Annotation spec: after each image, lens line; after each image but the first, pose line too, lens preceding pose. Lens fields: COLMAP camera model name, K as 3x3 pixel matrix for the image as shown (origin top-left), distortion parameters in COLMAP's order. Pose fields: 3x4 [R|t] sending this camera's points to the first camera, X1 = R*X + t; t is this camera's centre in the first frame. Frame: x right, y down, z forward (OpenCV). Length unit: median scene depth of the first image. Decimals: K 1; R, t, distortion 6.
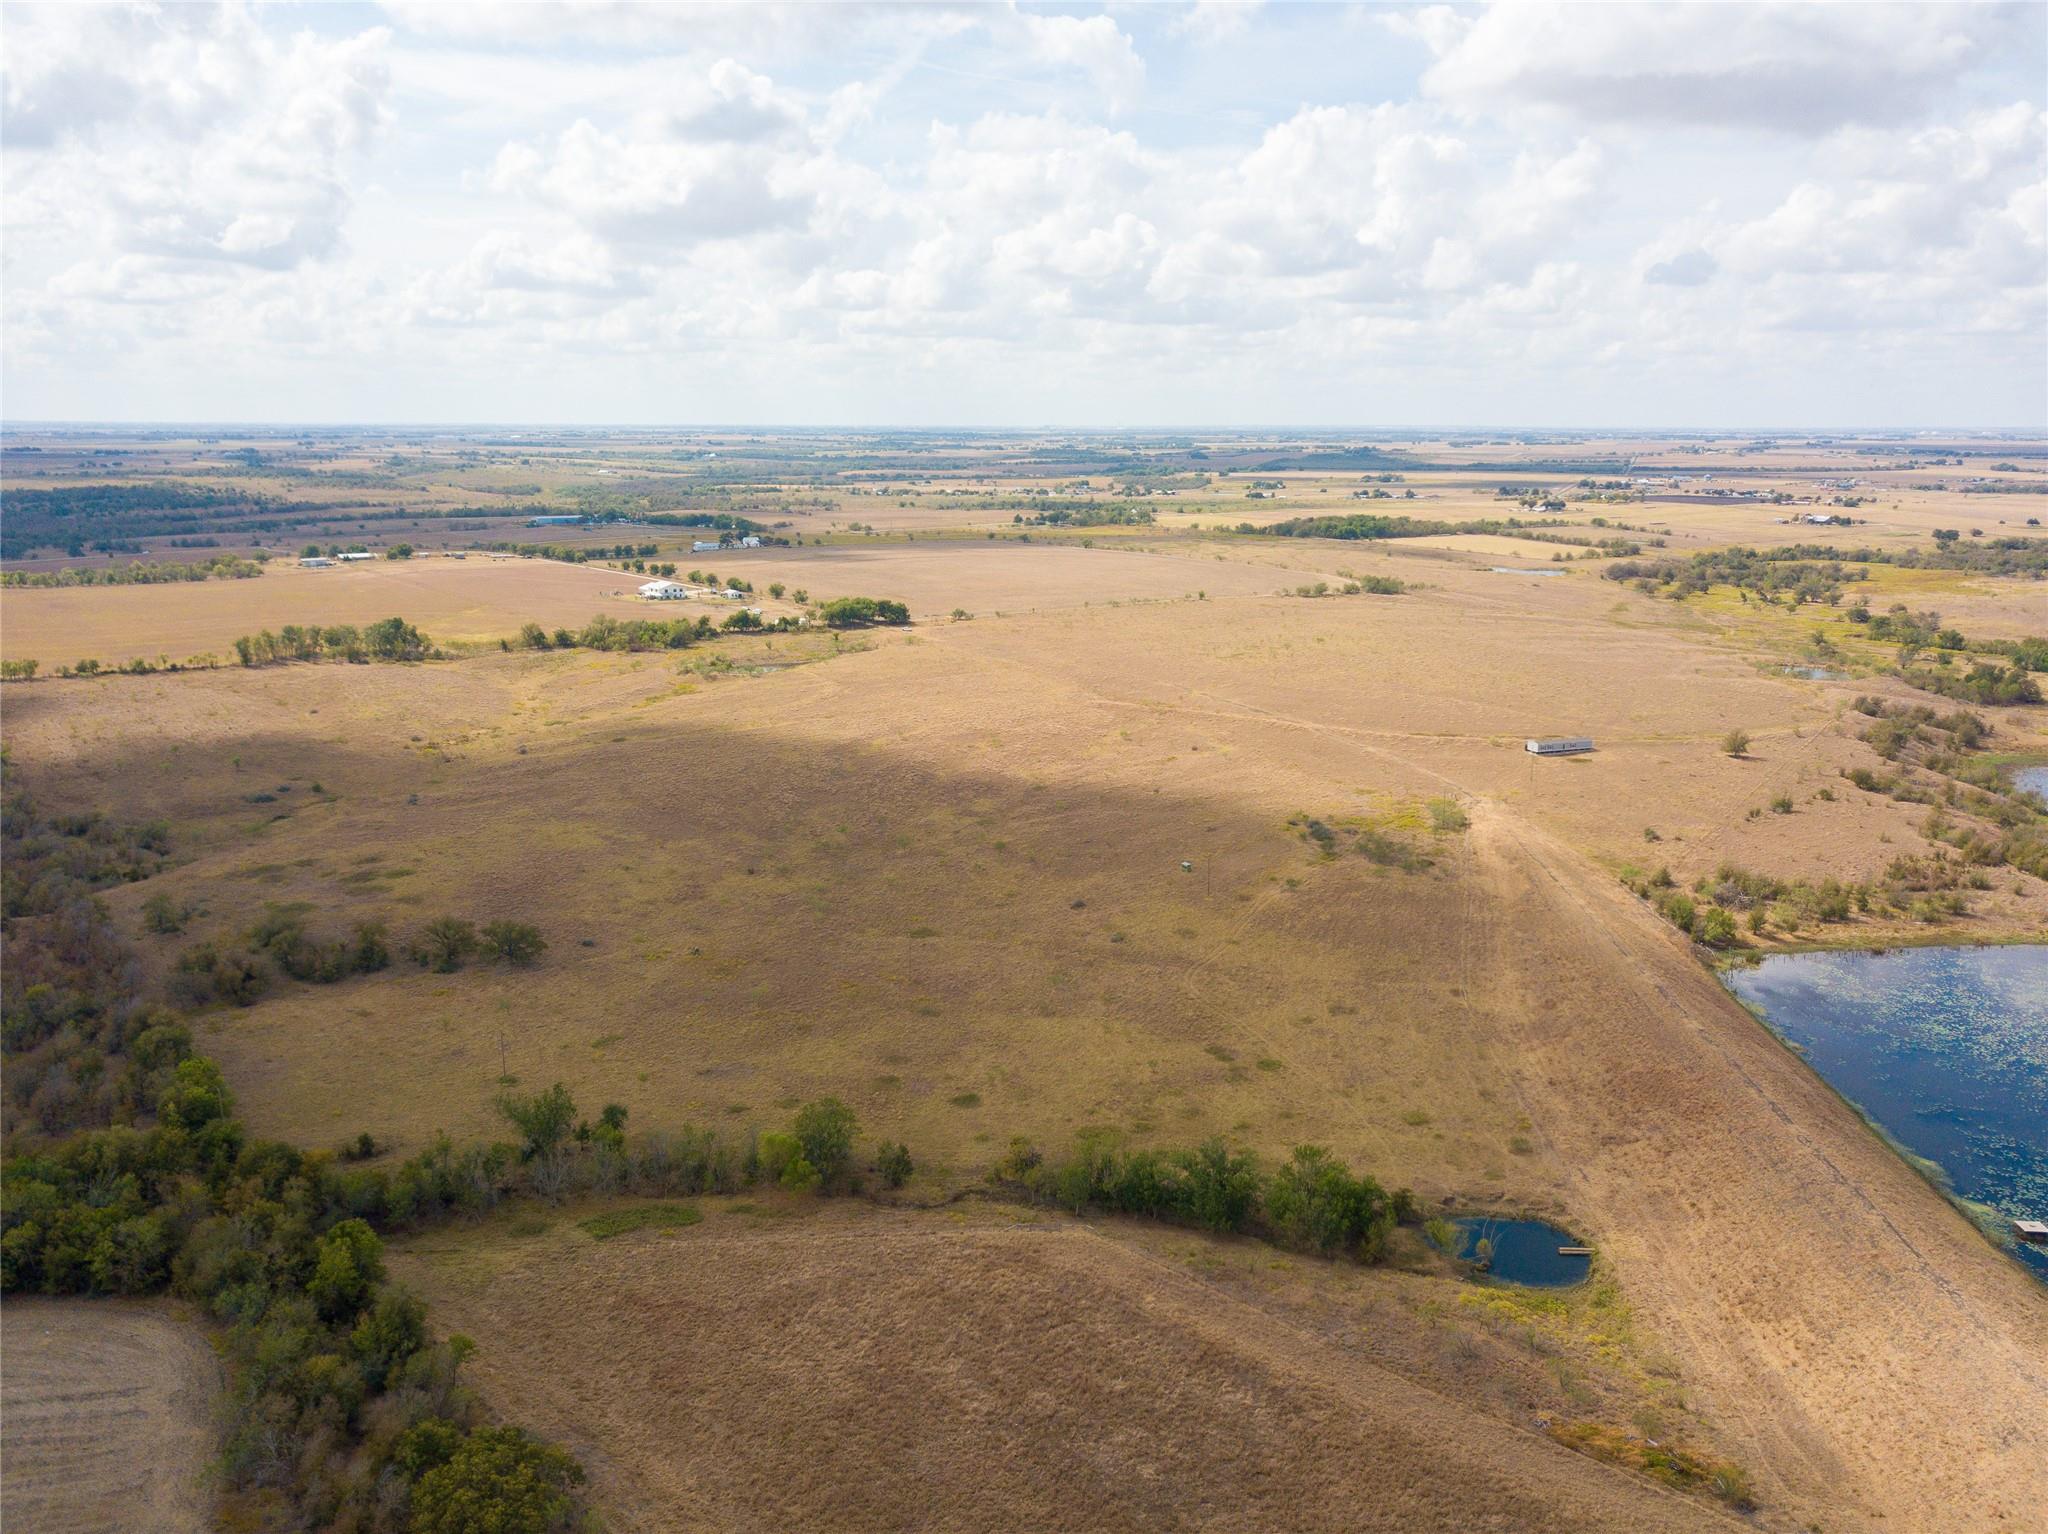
lens RADIAL K [[1606.5, 0, 1032.4], [0, 1606.5, 763.9], [0, 0, 1]] dist [0.019907, -0.007513]
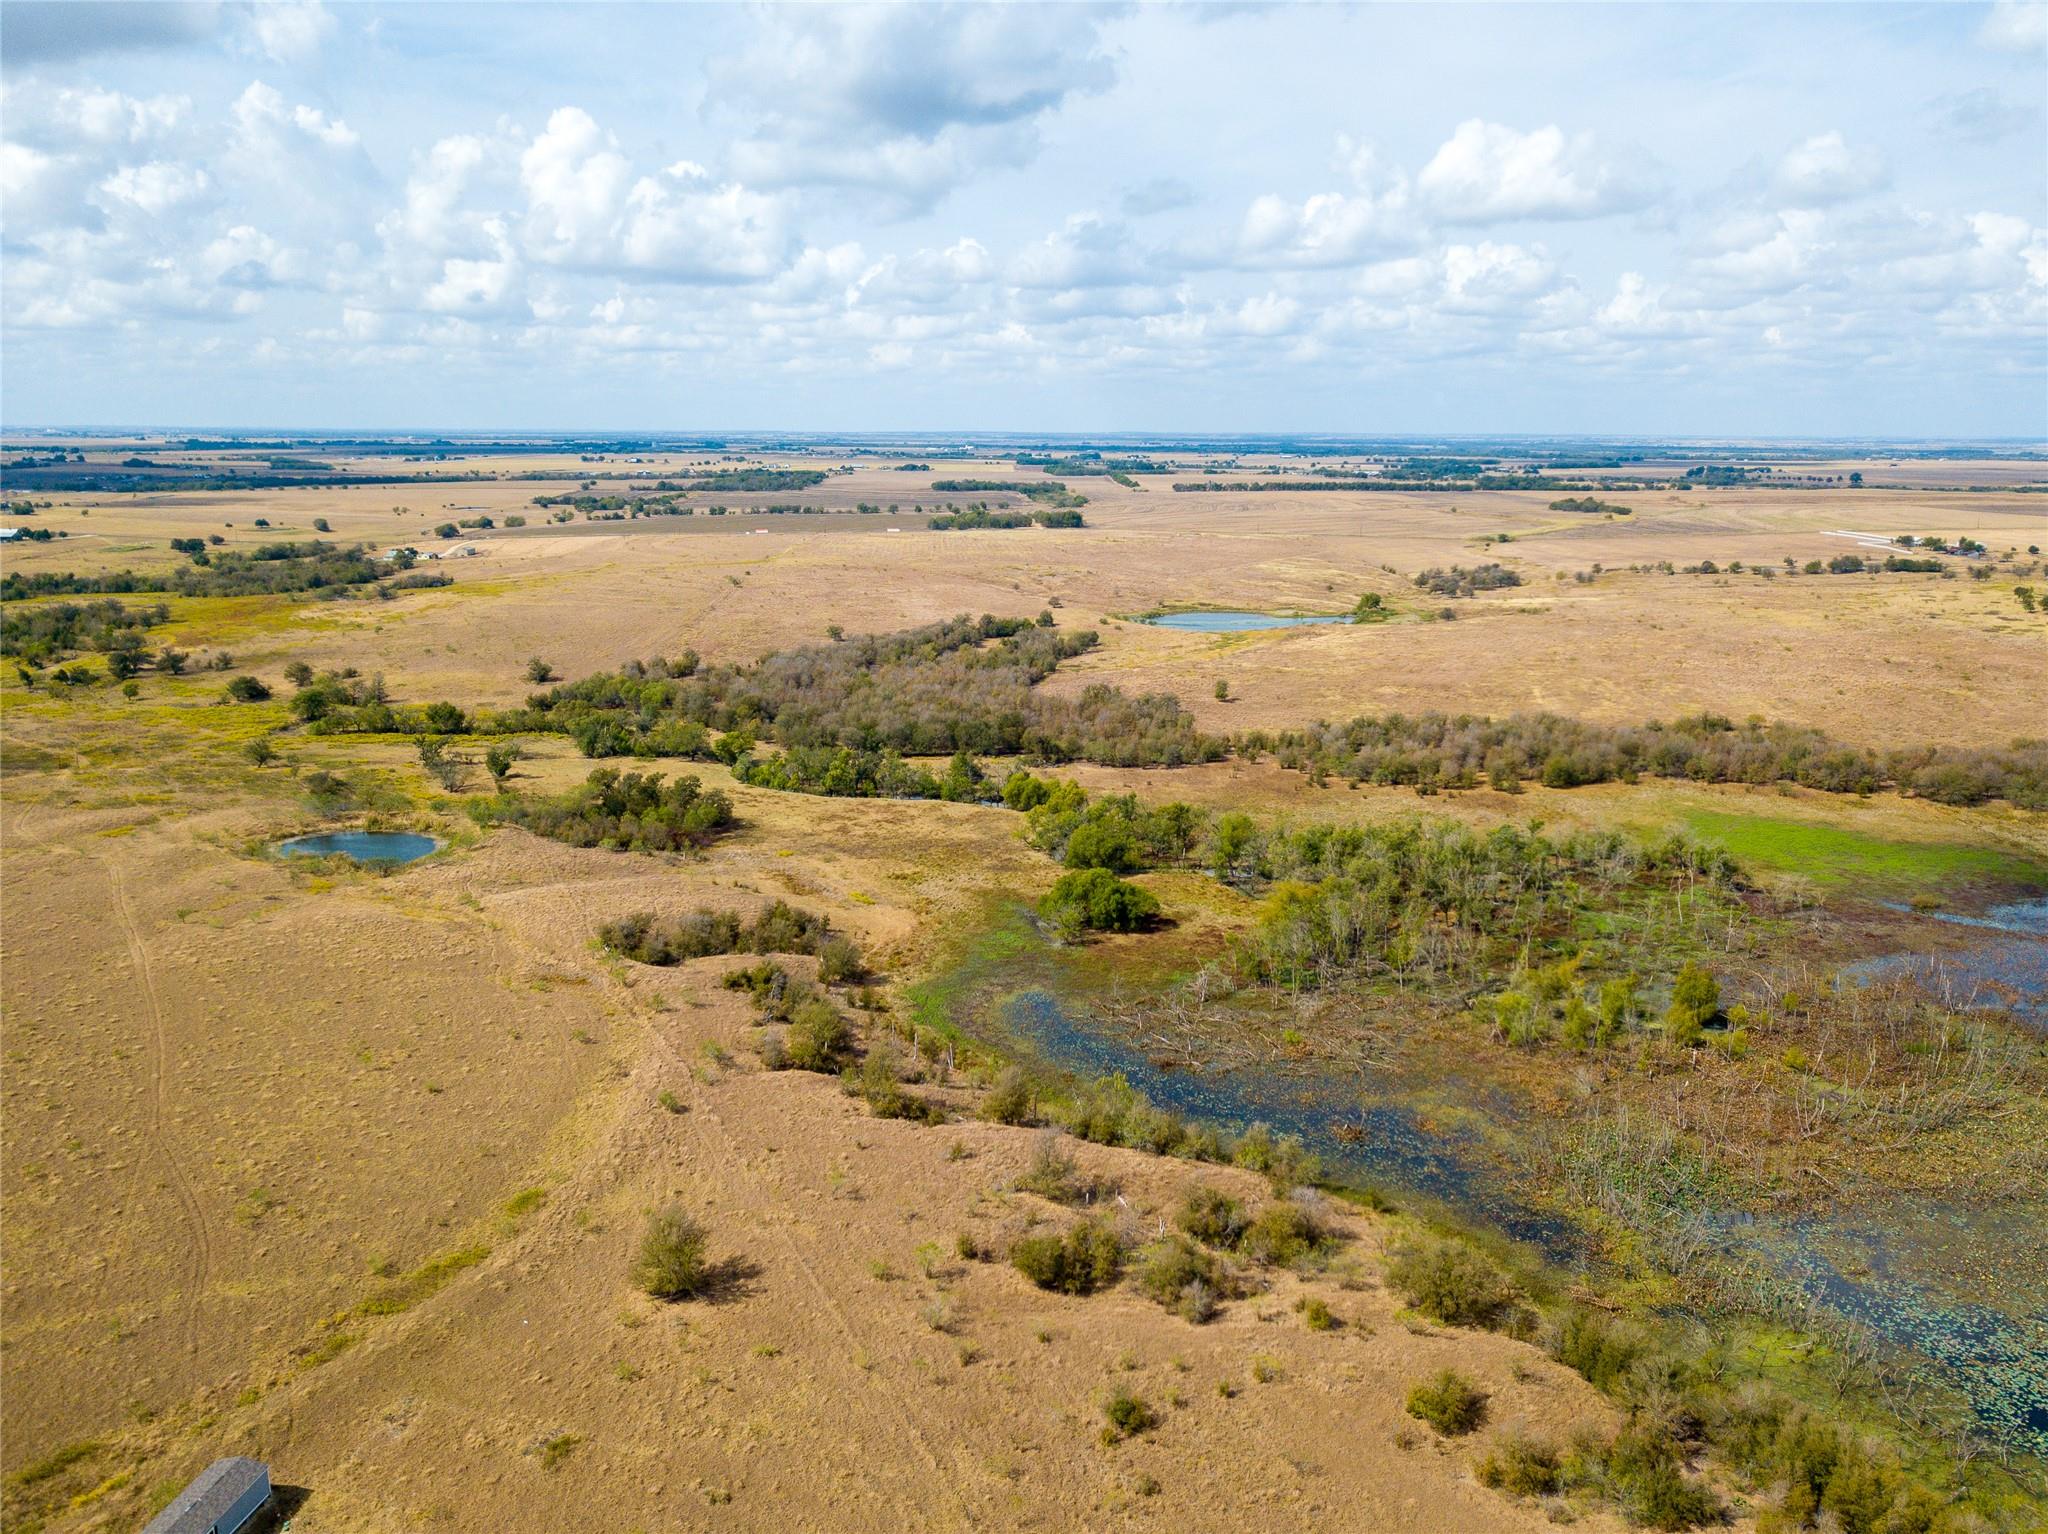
lens RADIAL K [[1592.0, 0, 1041.3], [0, 1592.0, 794.7], [0, 0, 1]] dist [0.044551, -0.059569]
pose [[0.477114, -0.198901, 0.856038, 0.117636], [0.181373, 0.975369, 0.125539, -0.074861], [-0.859922, 0.095366, 0.501438, 0.428178]]
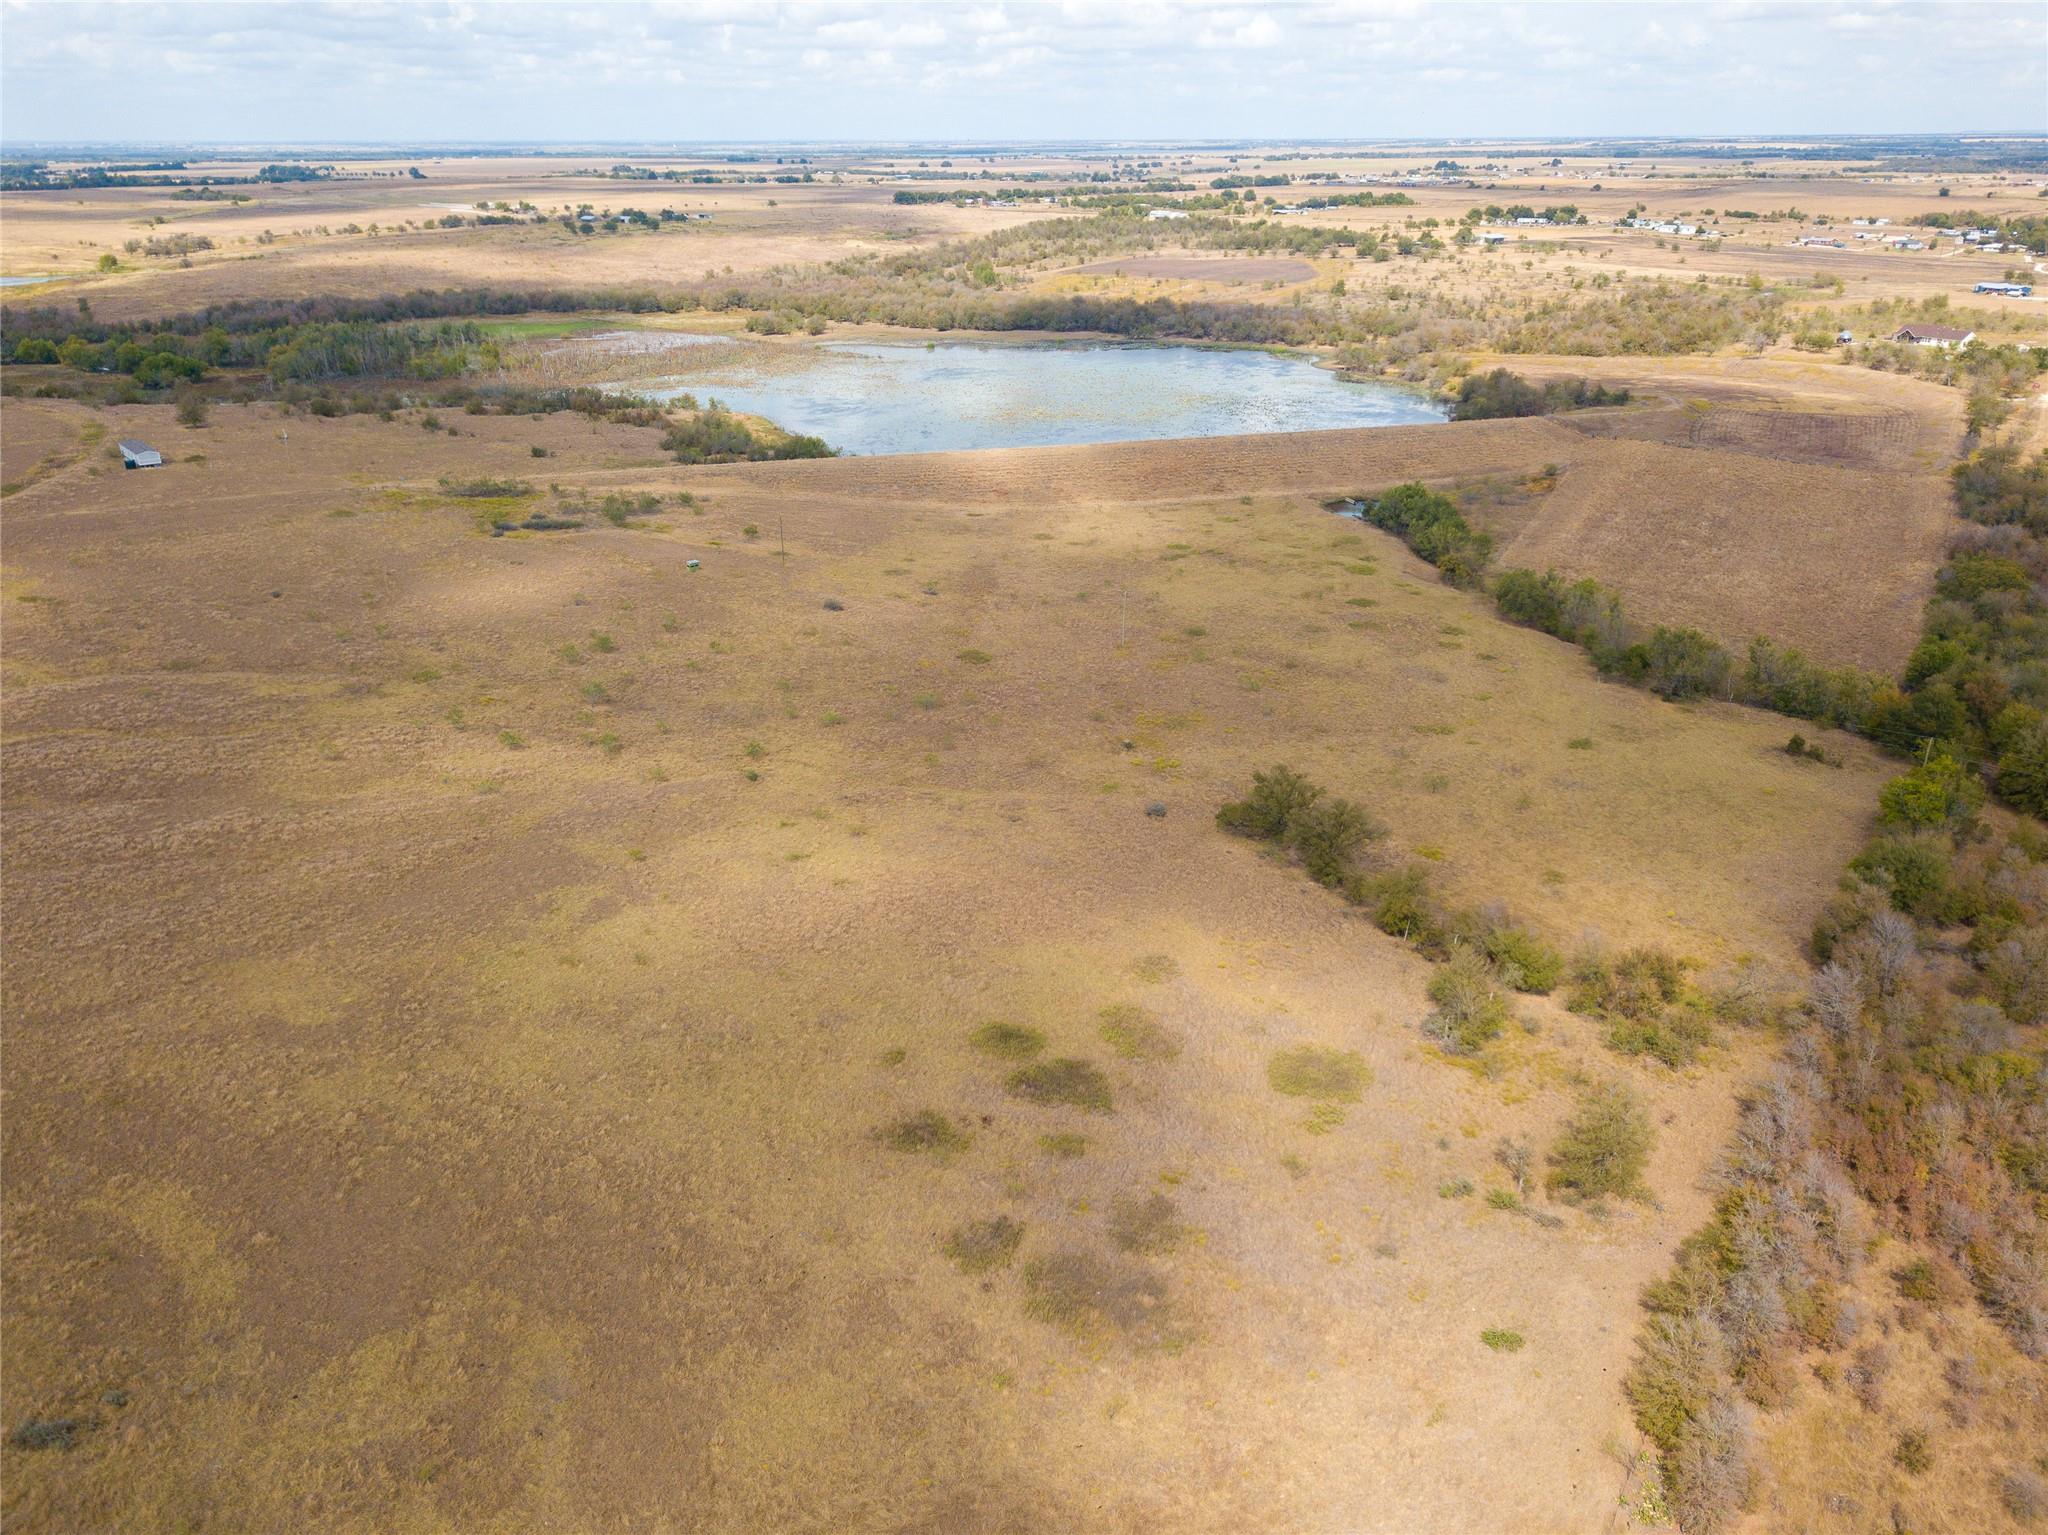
lens RADIAL K [[1568.5, 0, 1032.6], [0, 1568.5, 796.9], [0, 0, 1]] dist [0.029500, -0.030286]
pose [[-0.320831, -0.370497, 0.871665, -0.307608], [0.204687, 0.871445, 0.445742, -0.068028], [-0.924754, 0.321427, -0.203751, 0.459863]]
